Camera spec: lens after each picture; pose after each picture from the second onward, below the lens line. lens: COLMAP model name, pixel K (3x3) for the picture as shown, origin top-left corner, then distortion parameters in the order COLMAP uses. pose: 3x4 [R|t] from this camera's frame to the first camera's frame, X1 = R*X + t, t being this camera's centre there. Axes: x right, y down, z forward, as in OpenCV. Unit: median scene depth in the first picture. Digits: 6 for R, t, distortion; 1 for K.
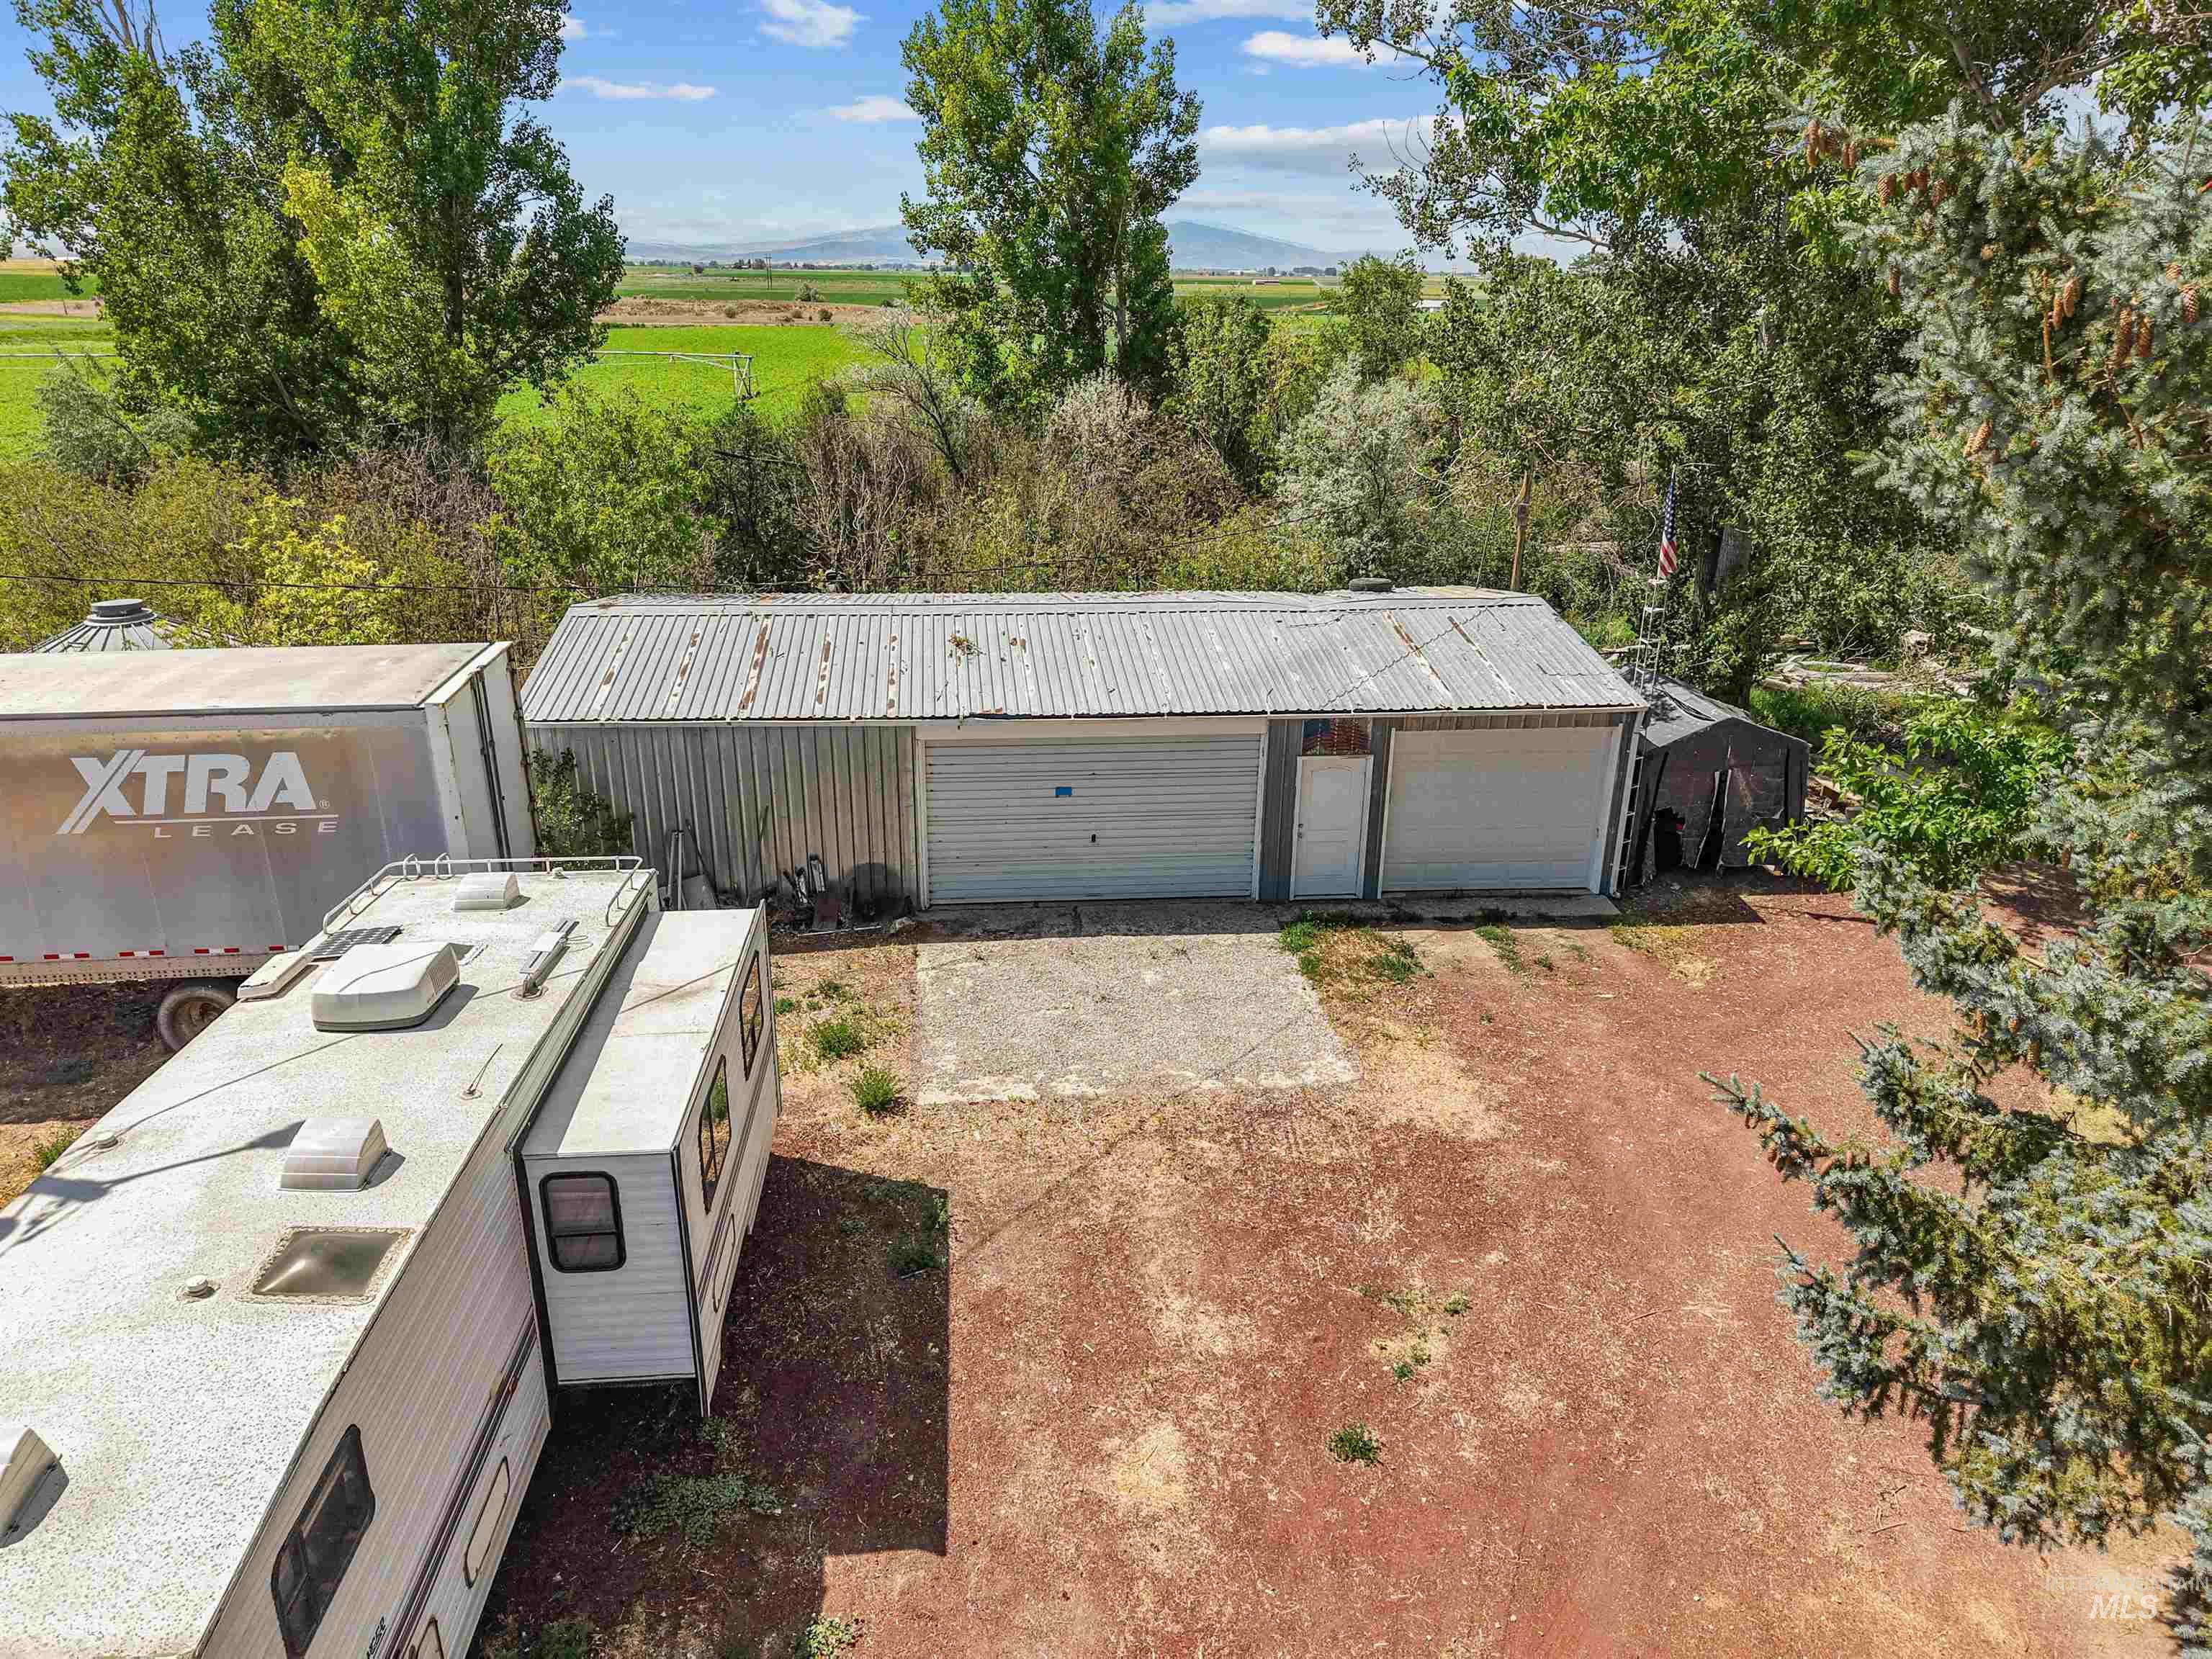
lens RADIAL K [[1495.9, 0, 1106.0], [0, 1495.9, 829.5], [0, 0, 1]] dist [0.021843, -0.027463]
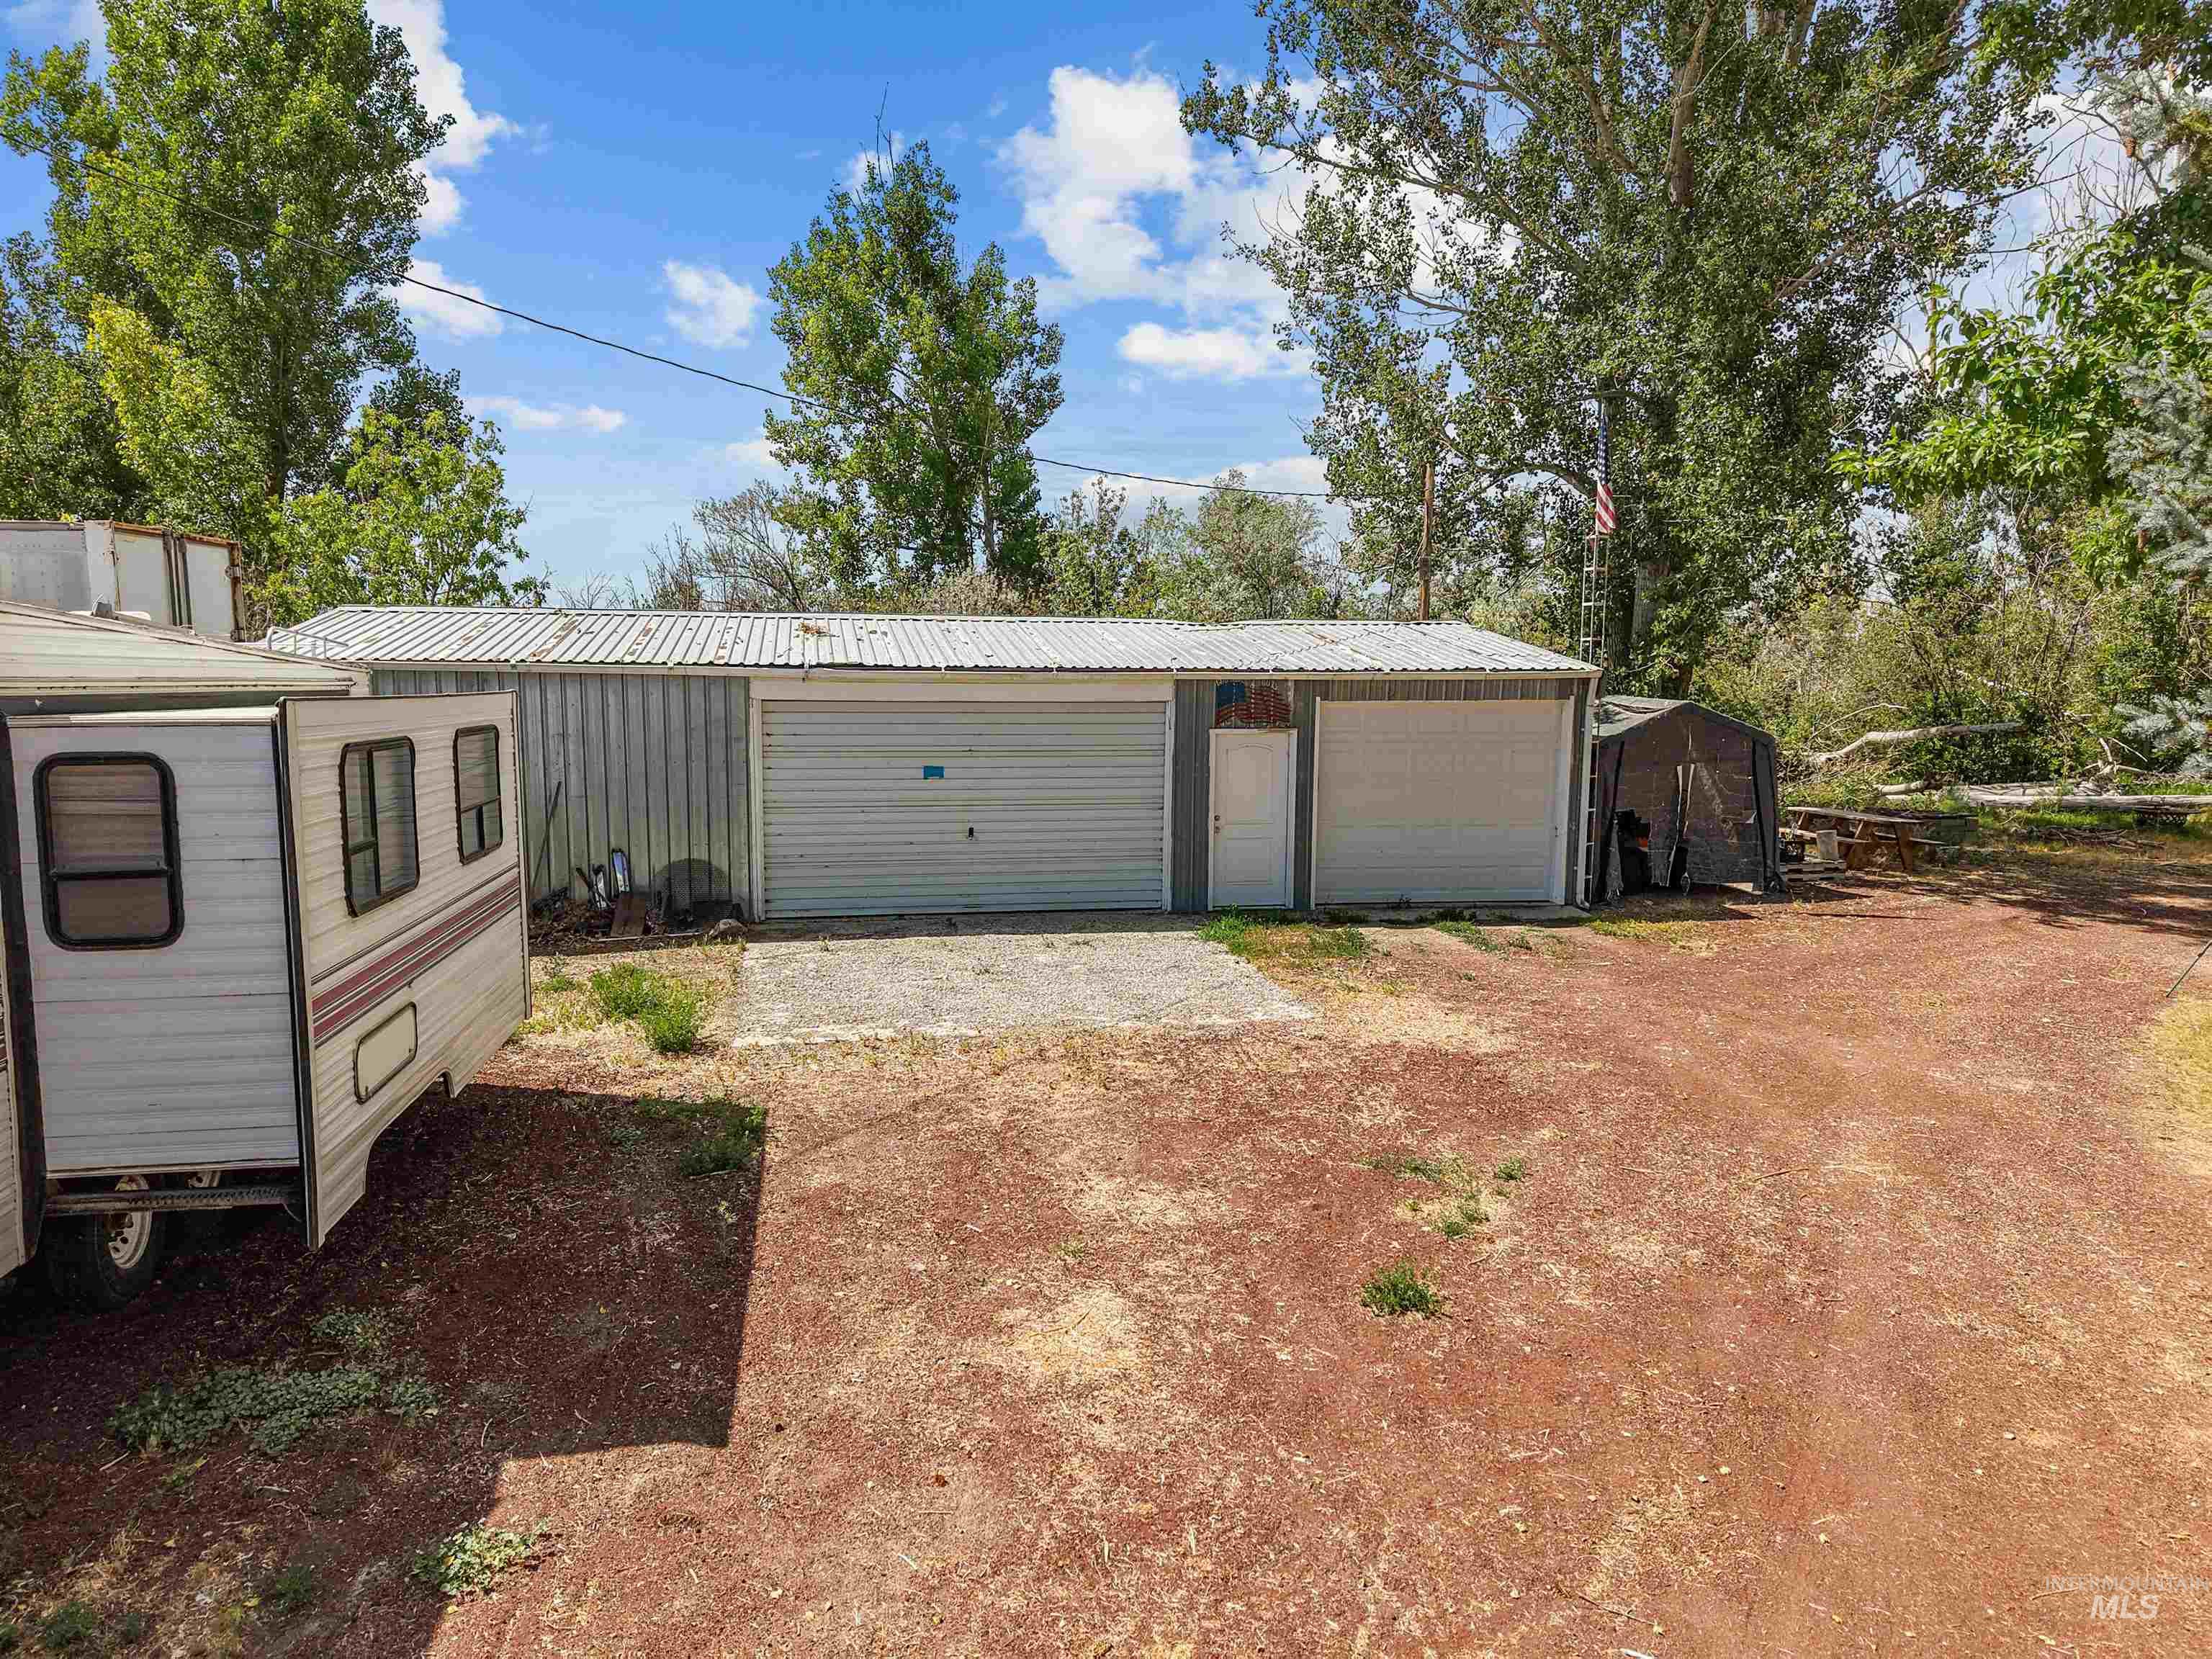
lens RADIAL K [[1487.8, 0, 1106.0], [0, 1487.8, 829.5], [0, 0, 1]] dist [0.022110, -0.021614]
pose [[0.996004, -0.014948, 0.088051, -0.007487], [0.035738, 0.970226, -0.239549, 0.278560], [-0.081849, 0.241739, 0.966883, 0.272846]]
